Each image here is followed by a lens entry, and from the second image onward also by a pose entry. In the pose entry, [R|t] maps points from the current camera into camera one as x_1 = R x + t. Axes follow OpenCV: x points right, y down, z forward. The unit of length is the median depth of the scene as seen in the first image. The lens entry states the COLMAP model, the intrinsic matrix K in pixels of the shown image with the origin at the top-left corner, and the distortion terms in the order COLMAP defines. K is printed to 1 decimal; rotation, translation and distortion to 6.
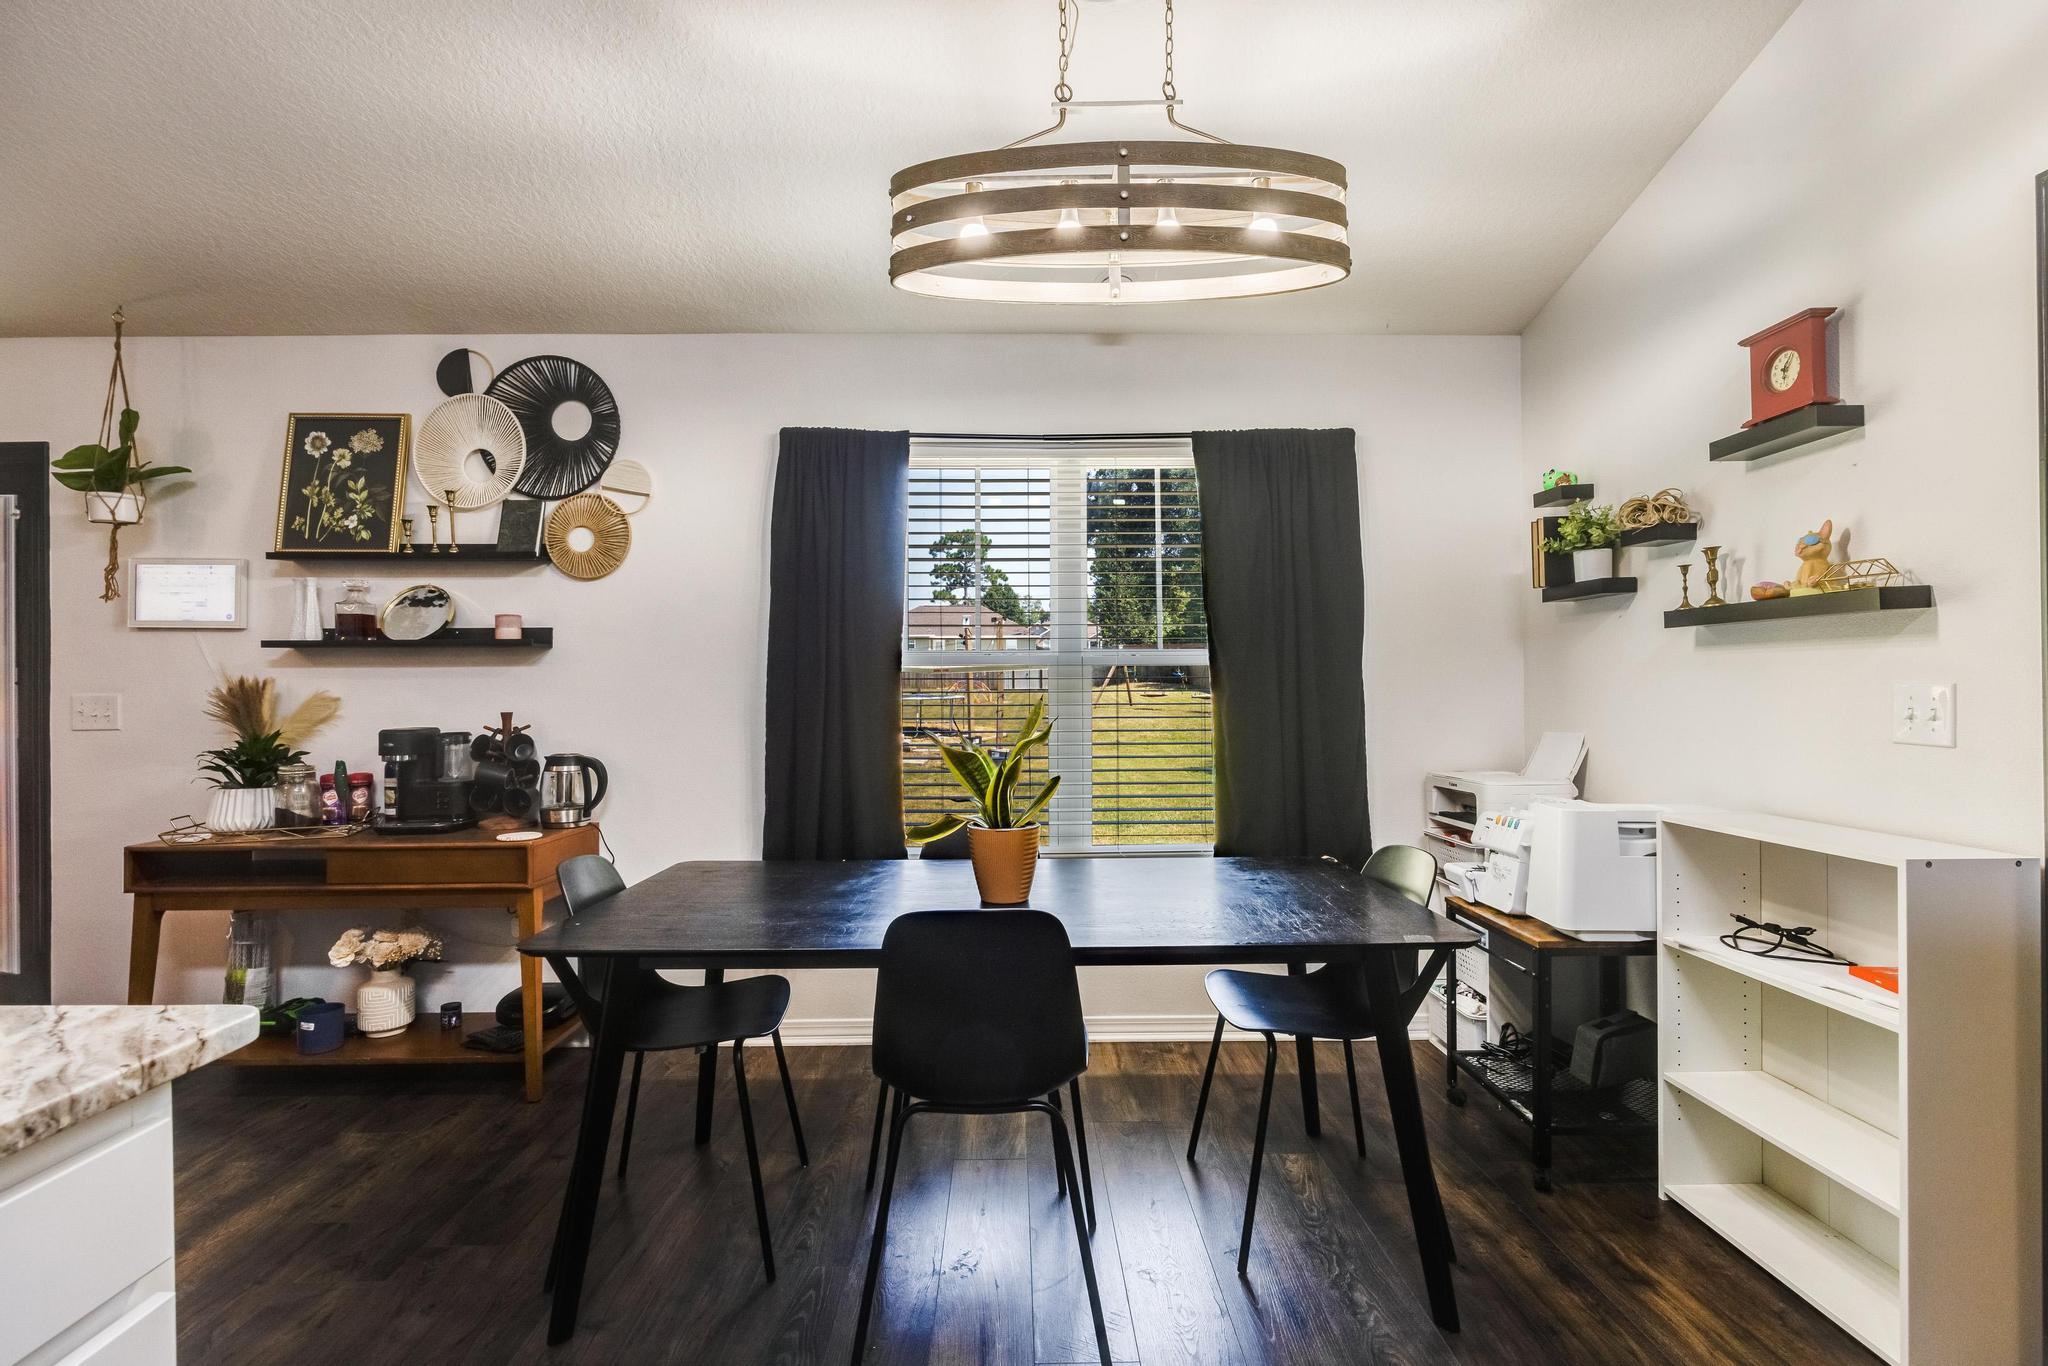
lens RADIAL K [[929.3, 0, 1024.0], [0, 929.3, 683.0], [0, 0, 1]] dist [-0.009855, 0.000103]
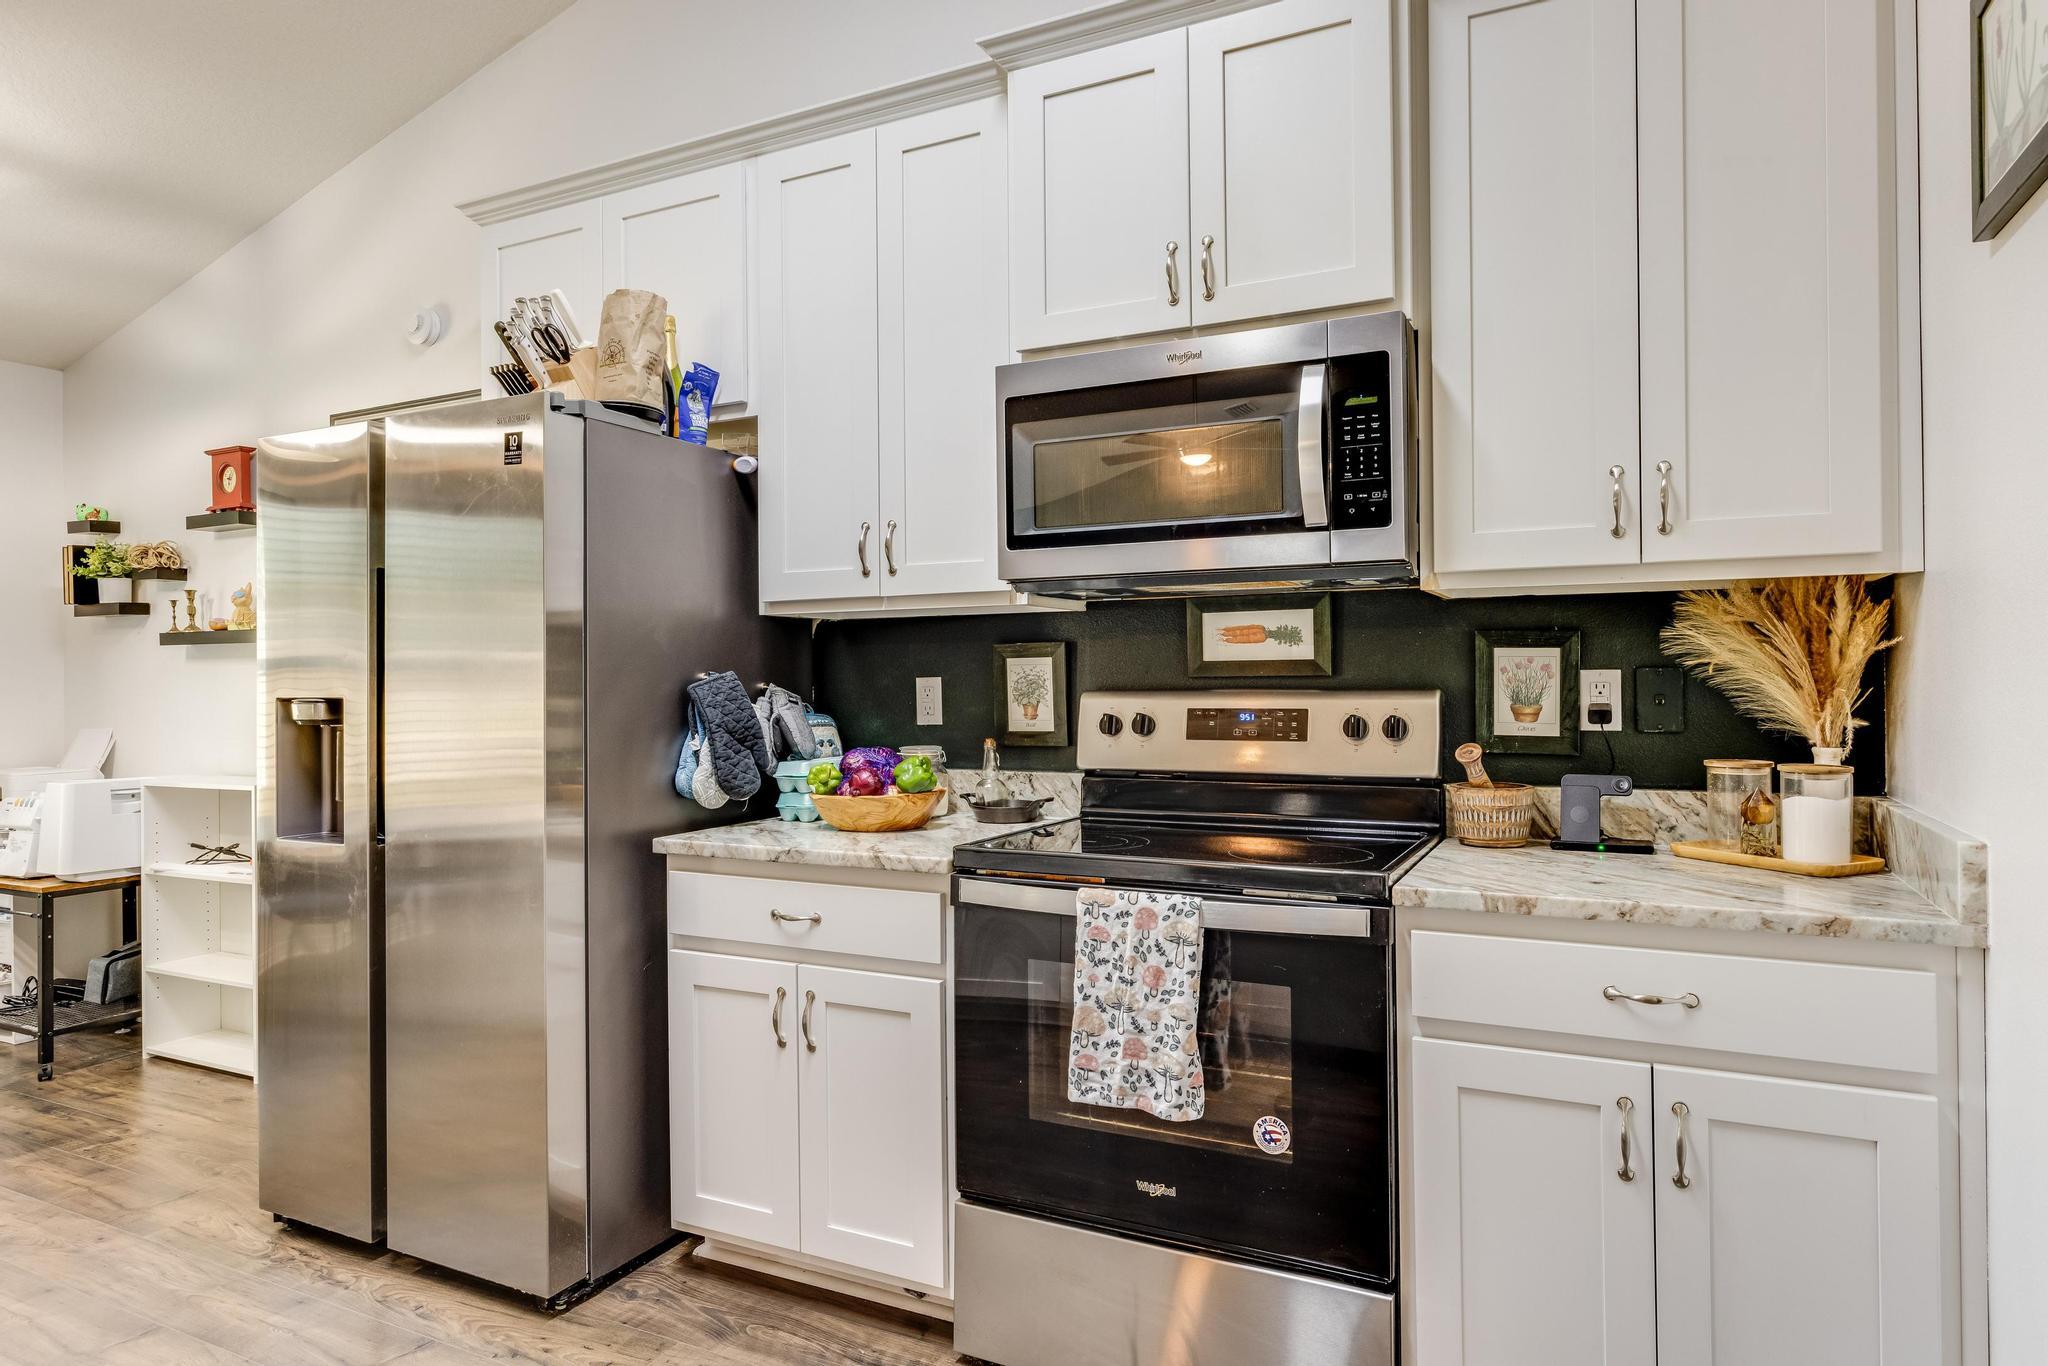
lens RADIAL K [[1289.8, 0, 1089.5], [0, 1289.8, 672.7], [0, 0, 1]] dist [-0.000143, 0.002481]
pose [[0.470842, 0.004481, 0.882206, -0.221855], [0.002187, 0.999978, -0.006247, -0.003509], [-0.882215, 0.004870, 0.470822, -0.730714]]
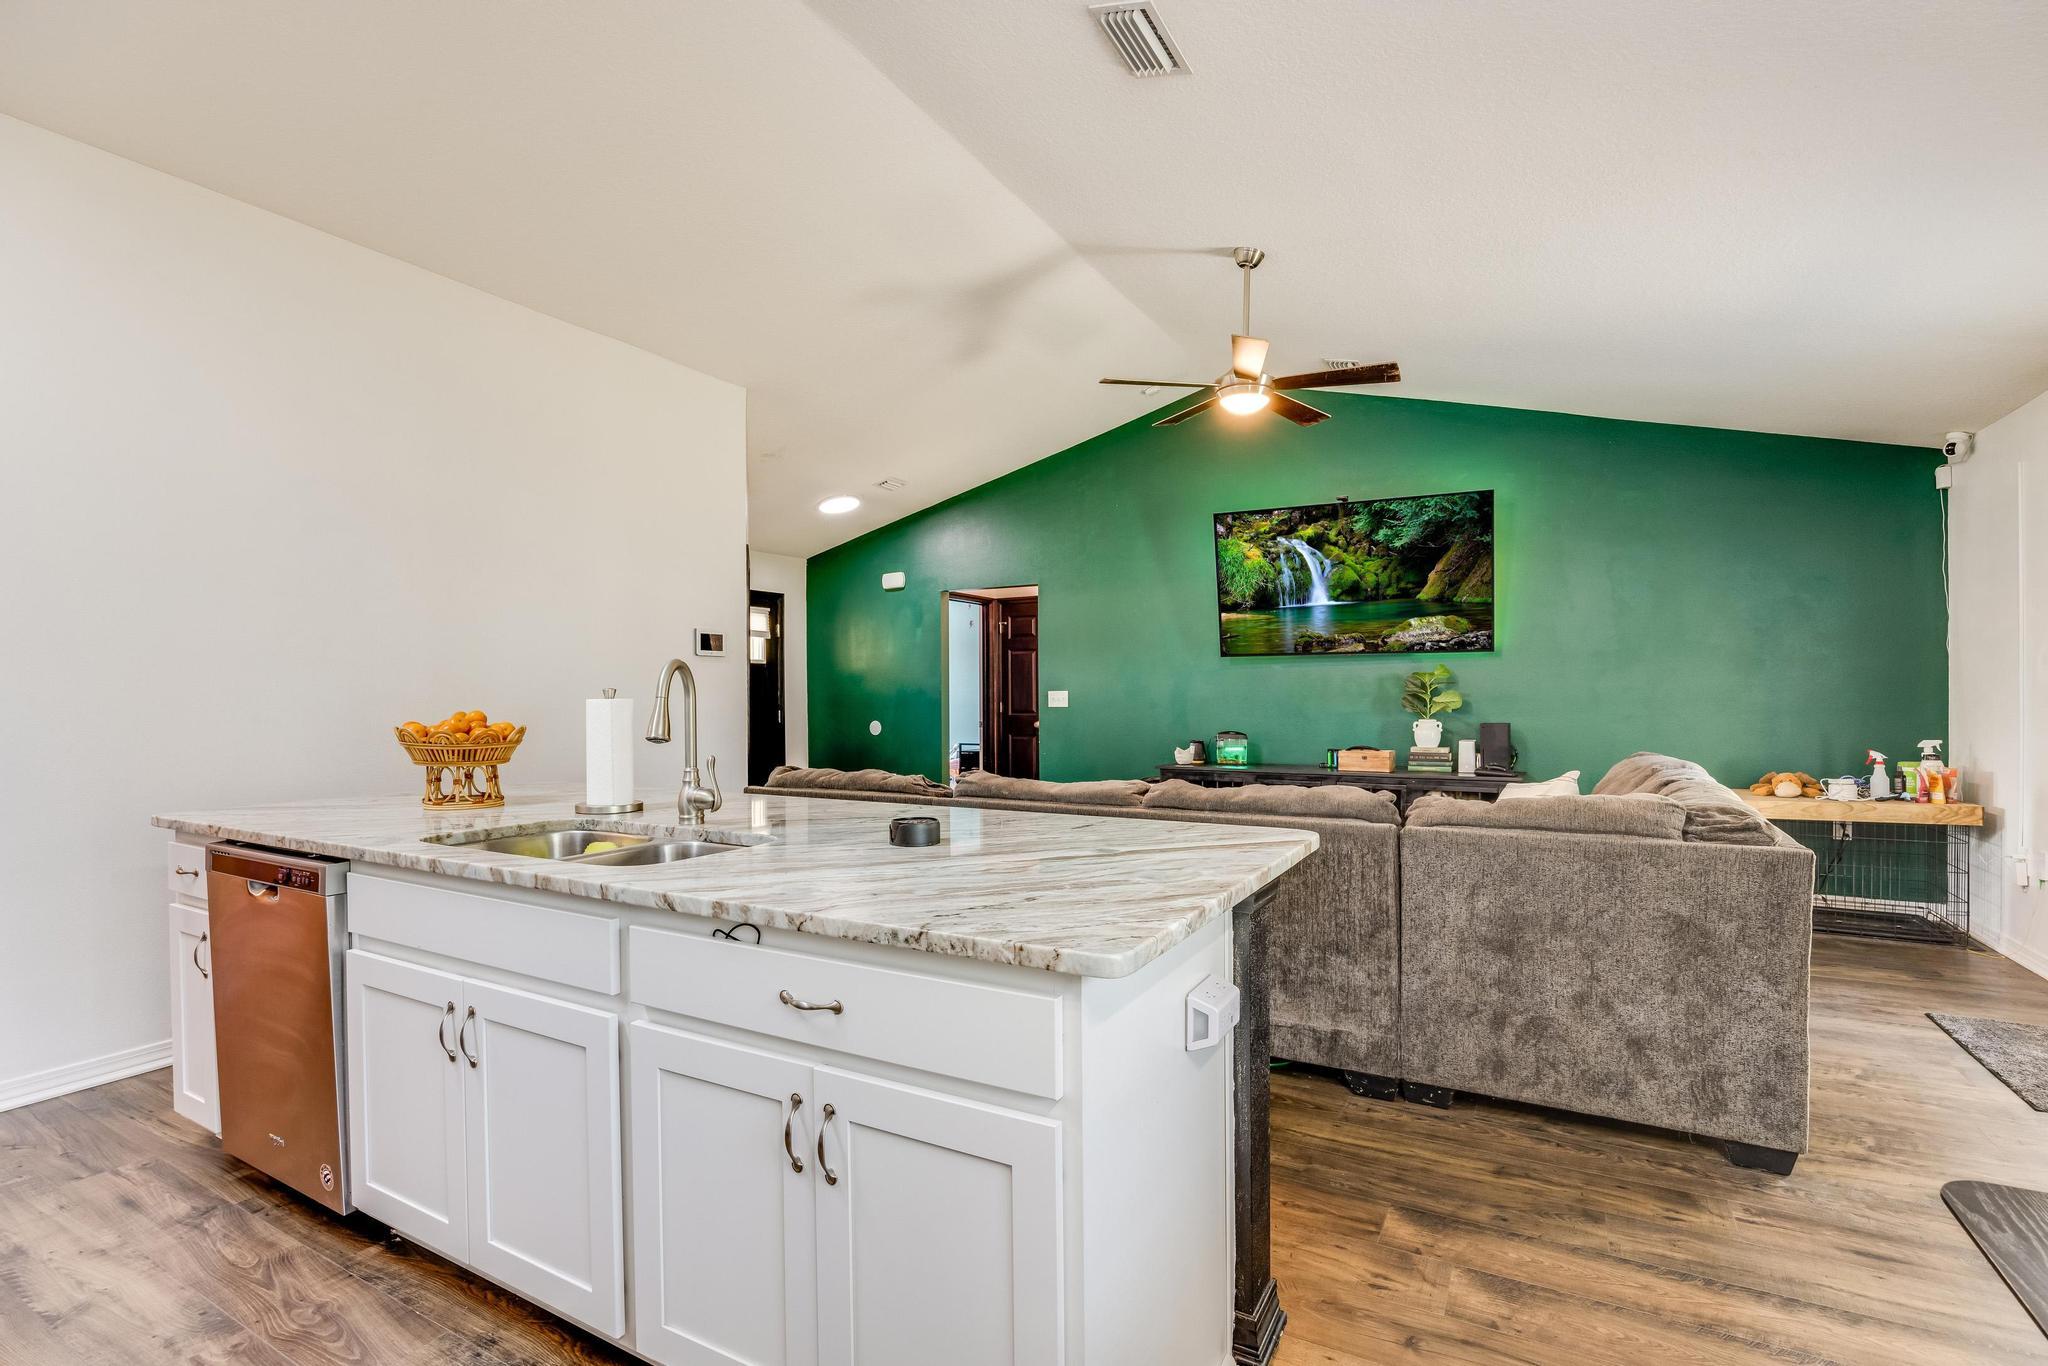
lens RADIAL K [[908.3, 0, 1023.5], [0, 908.3, 684.7], [0, 0, 1]] dist [-0.018840, -0.000548]
pose [[-0.504283, 0.001913, -0.863536, 0.068915], [0.013591, 0.999891, -0.005722, 0.003458], [0.863432, -0.014622, -0.504254, 0.450803]]
